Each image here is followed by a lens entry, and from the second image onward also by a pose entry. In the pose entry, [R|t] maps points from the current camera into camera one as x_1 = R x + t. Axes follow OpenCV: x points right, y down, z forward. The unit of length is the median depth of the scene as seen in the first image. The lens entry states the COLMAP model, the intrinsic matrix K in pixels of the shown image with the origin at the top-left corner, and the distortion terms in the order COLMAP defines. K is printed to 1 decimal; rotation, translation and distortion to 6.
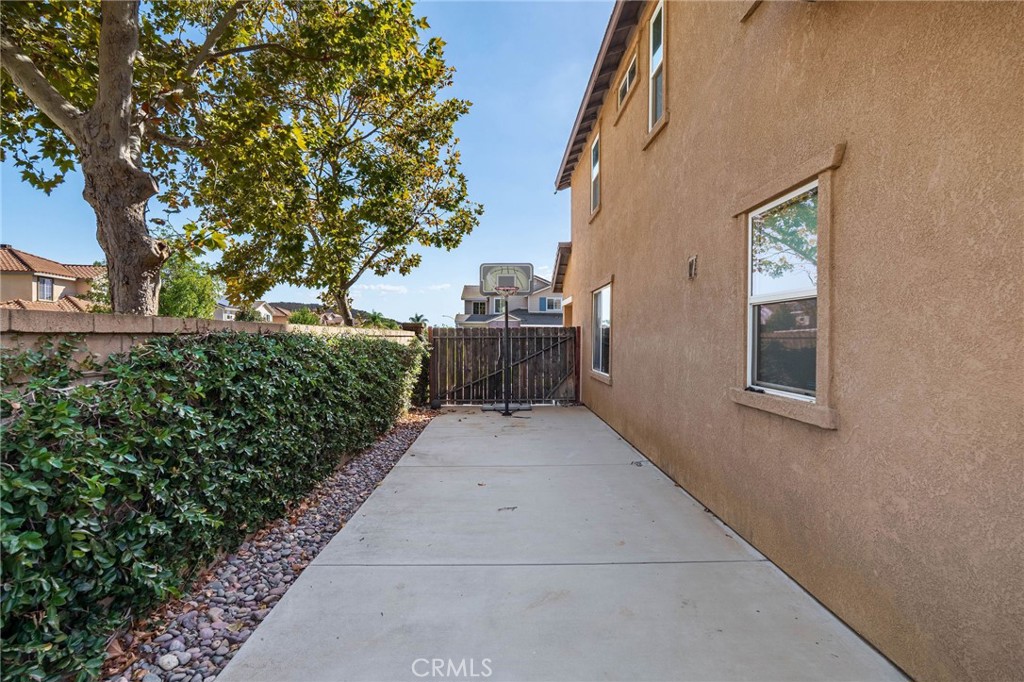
lens RADIAL K [[496.2, 0, 512.0], [0, 496.2, 341.0], [0, 0, 1]] dist [-0.001443, 0.000034]
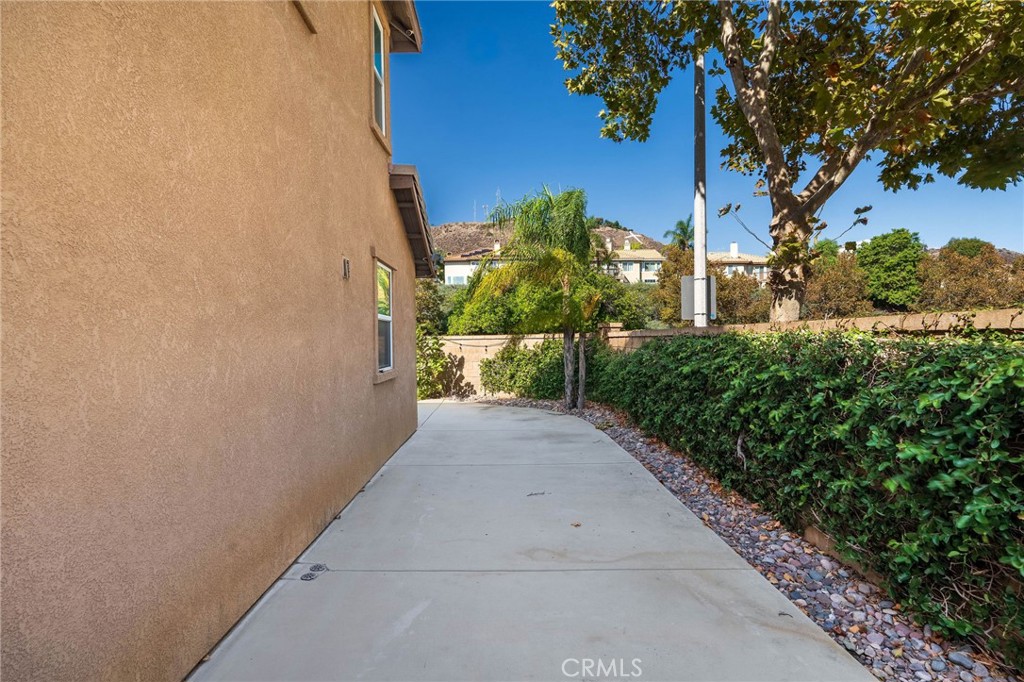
lens RADIAL K [[496.2, 0, 512.0], [0, 496.2, 341.0], [0, 0, 1]] dist [-0.001443, 0.000034]
pose [[-0.999985, 0.003843, 0.003994, 0.037608], [0.003903, 0.999876, 0.015239, -0.018894], [-0.003935, 0.015255, -0.999876, 1.965538]]
